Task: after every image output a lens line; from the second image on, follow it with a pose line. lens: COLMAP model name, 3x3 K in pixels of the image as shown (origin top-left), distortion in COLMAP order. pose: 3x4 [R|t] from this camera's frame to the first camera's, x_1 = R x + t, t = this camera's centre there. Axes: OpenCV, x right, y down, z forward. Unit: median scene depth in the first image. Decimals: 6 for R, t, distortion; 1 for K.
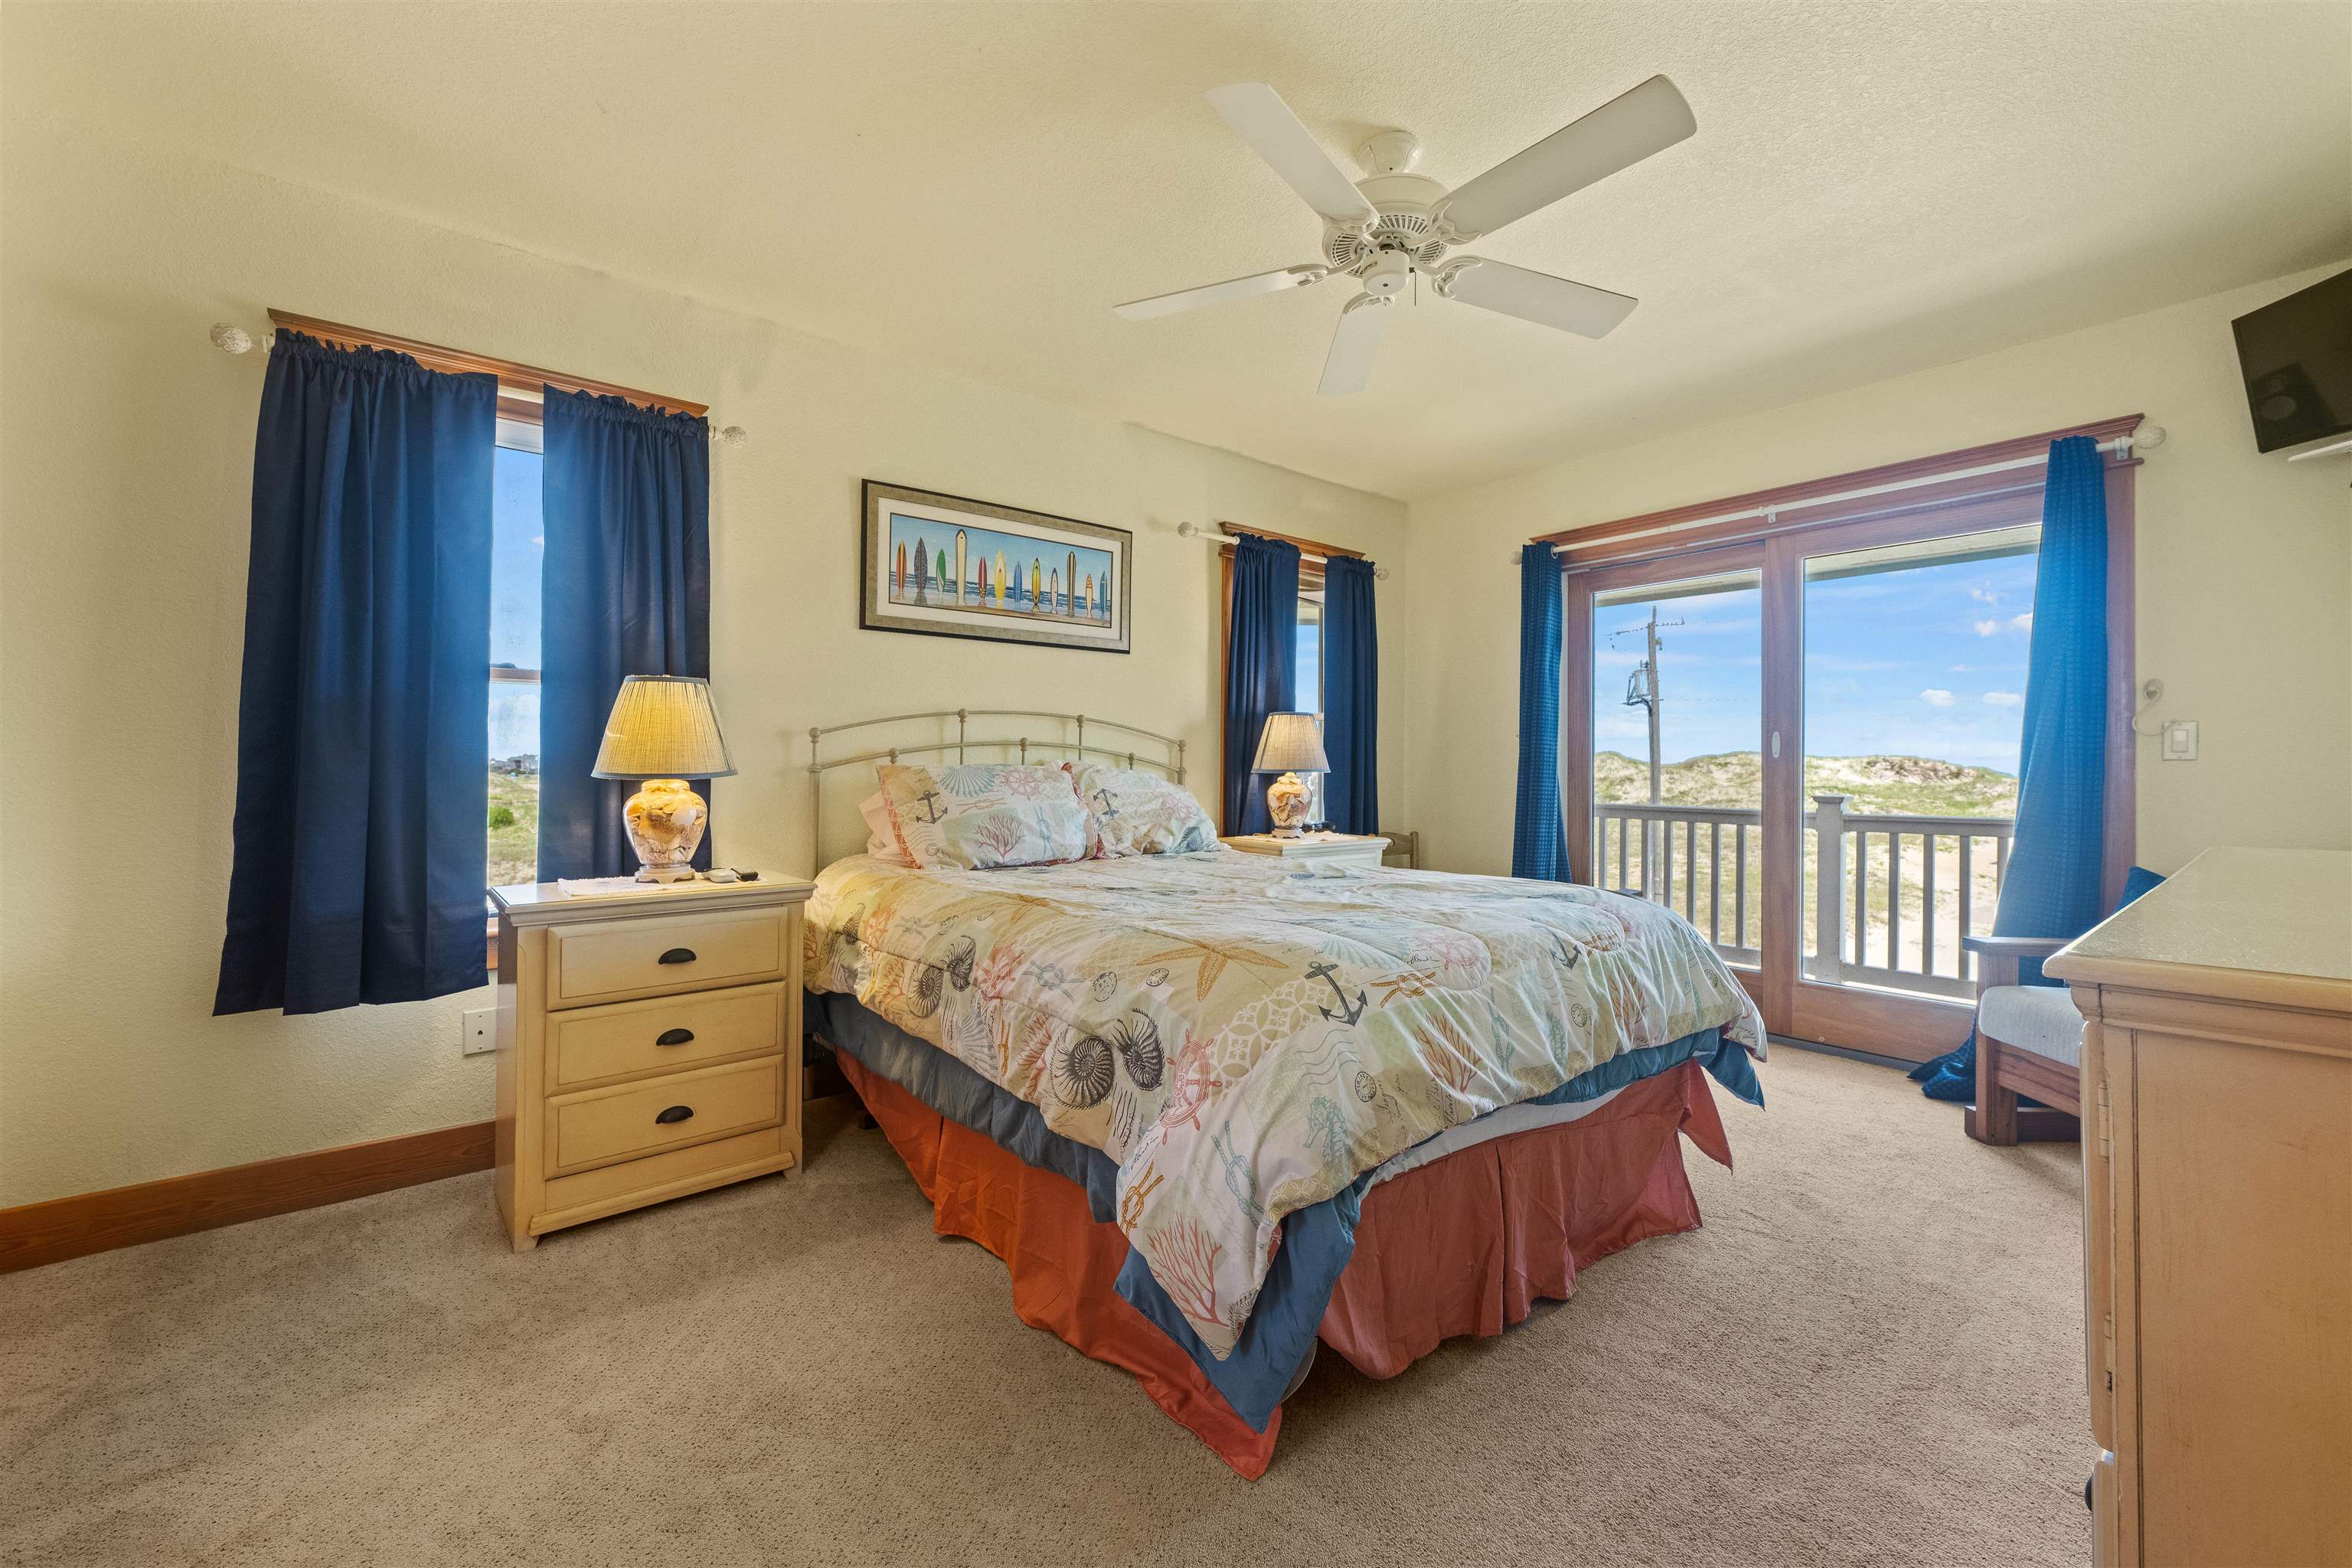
lens RADIAL K [[942.3, 0, 1165.2], [0, 942.3, 775.6], [0, 0, 1]] dist [-0.000161, -0.000072]
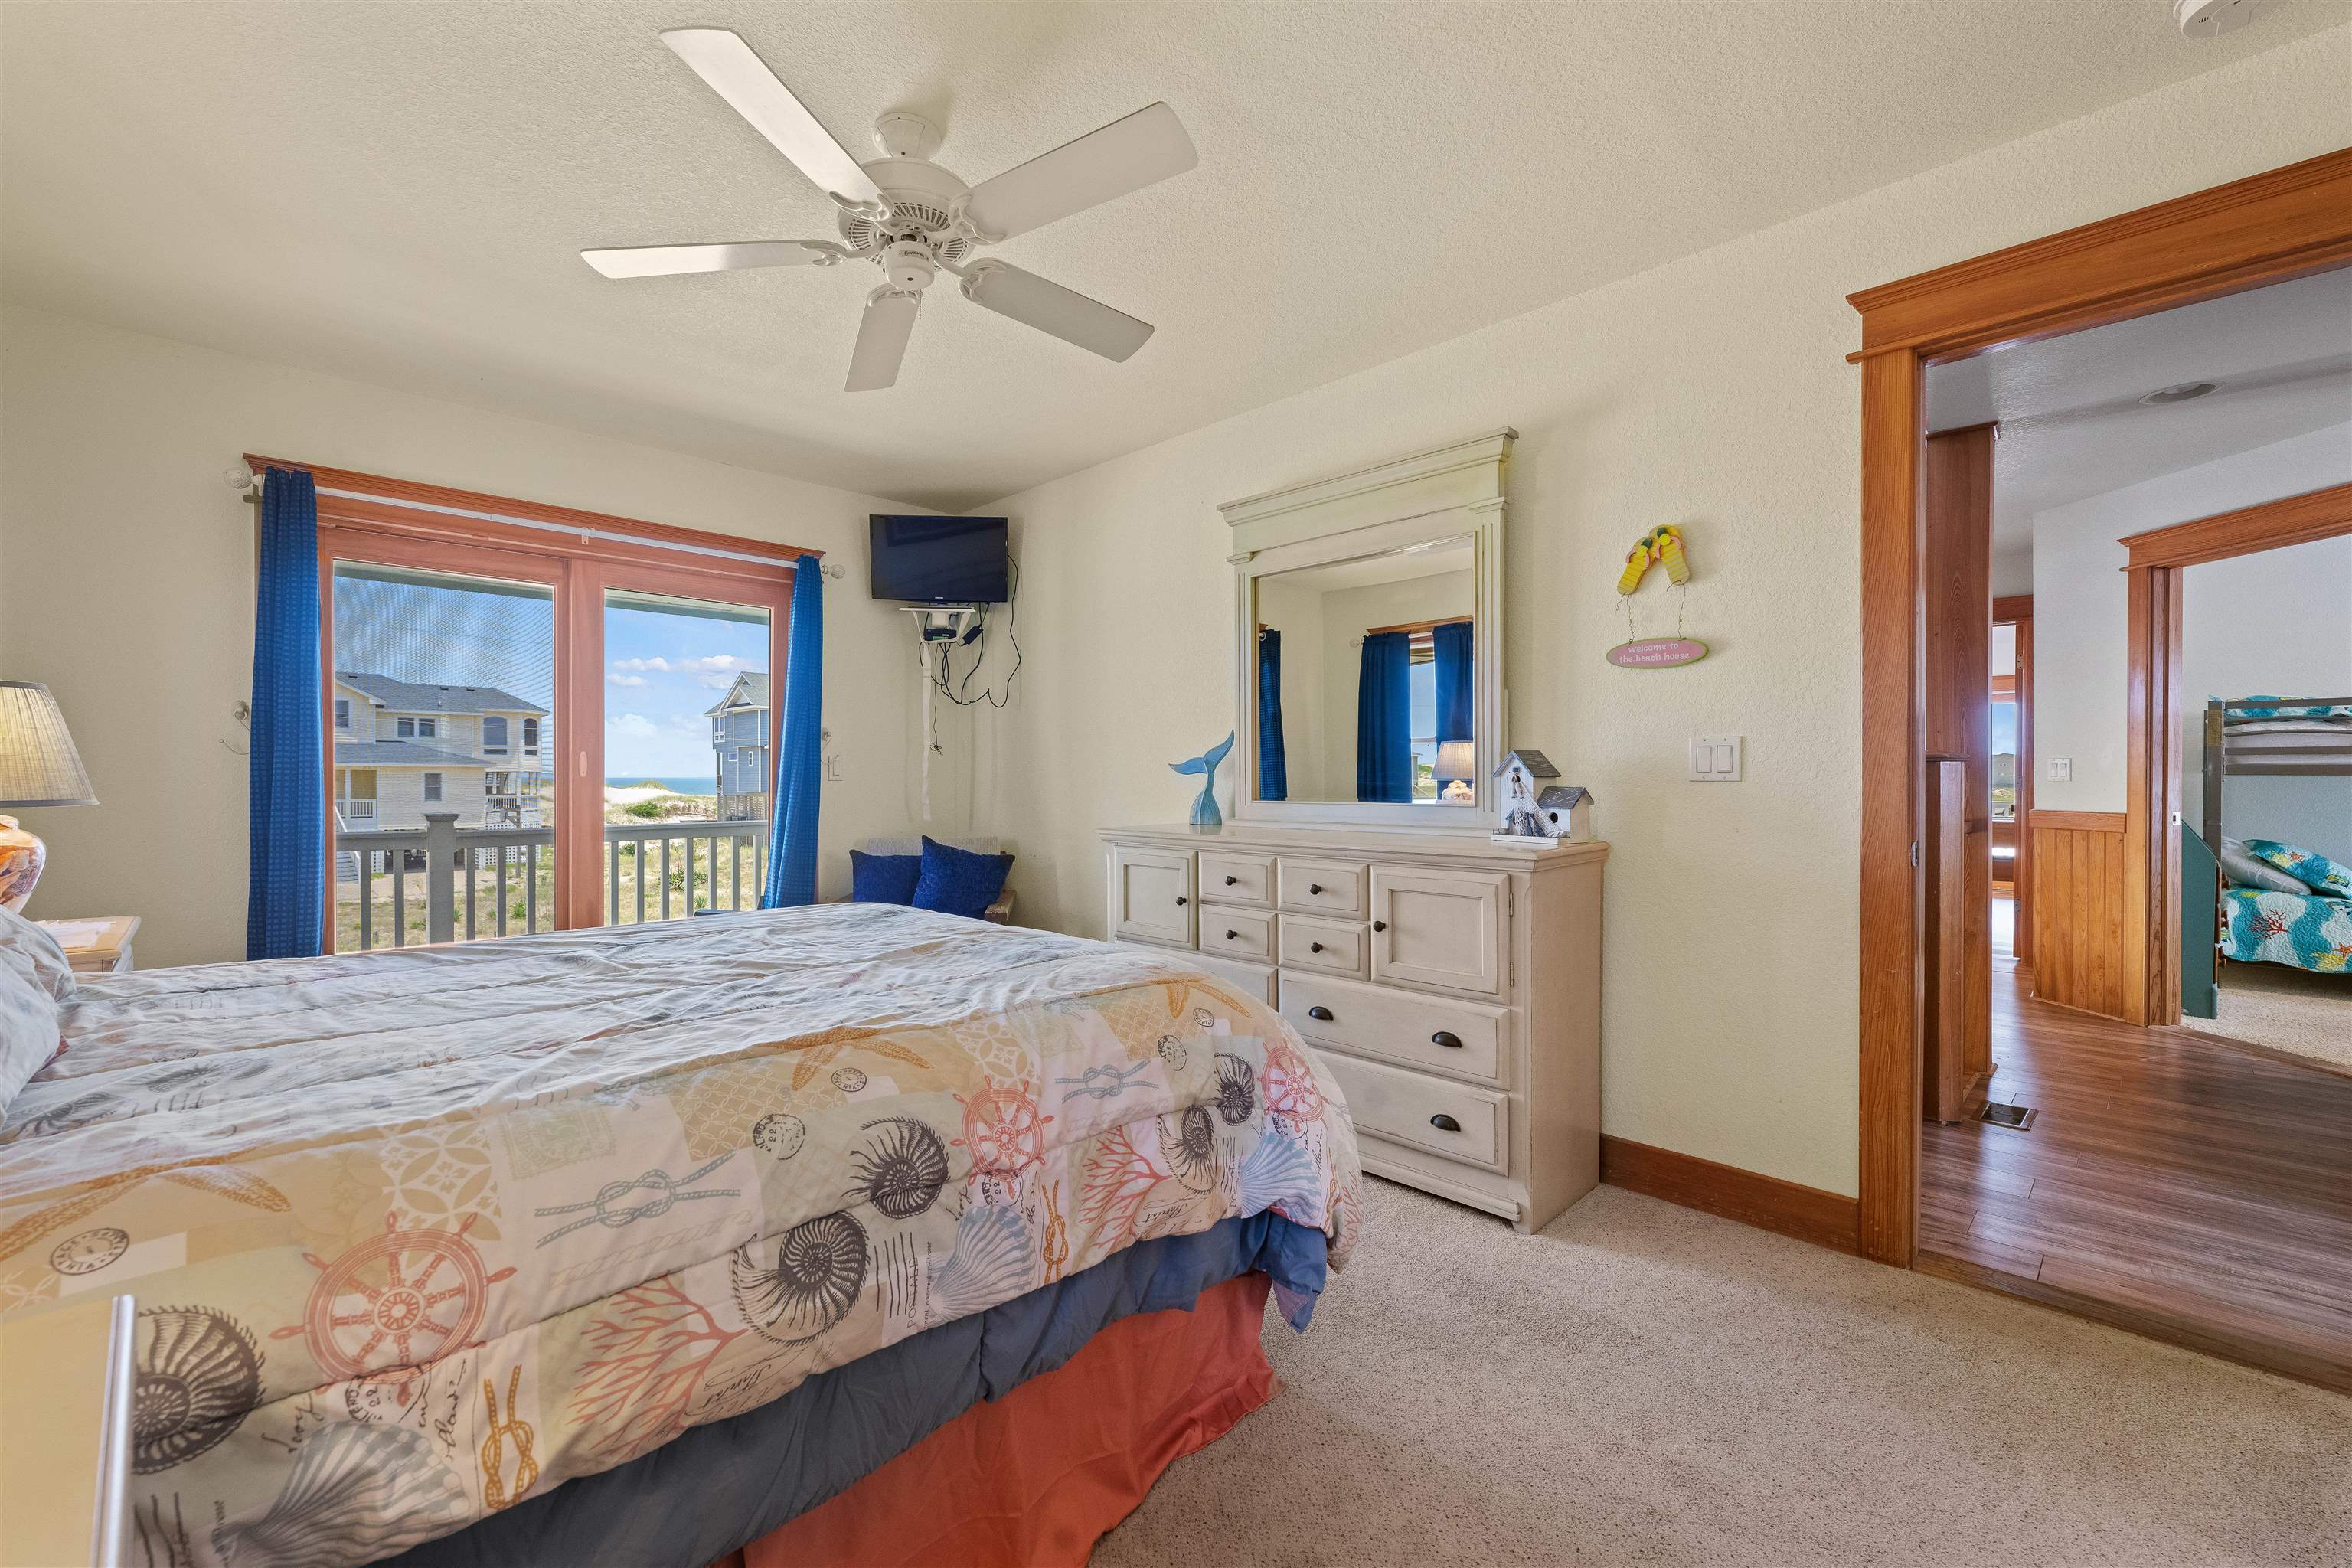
lens RADIAL K [[942.3, 0, 1163.1], [0, 942.3, 777.7], [0, 0, 1]] dist [-0.000161, -0.000072]
pose [[-0.089776, 0.000274, 0.995962, -0.730112], [0.000791, 1.000000, -0.000203, -0.030714], [-0.995962, 0.000770, -0.089776, 0.826292]]
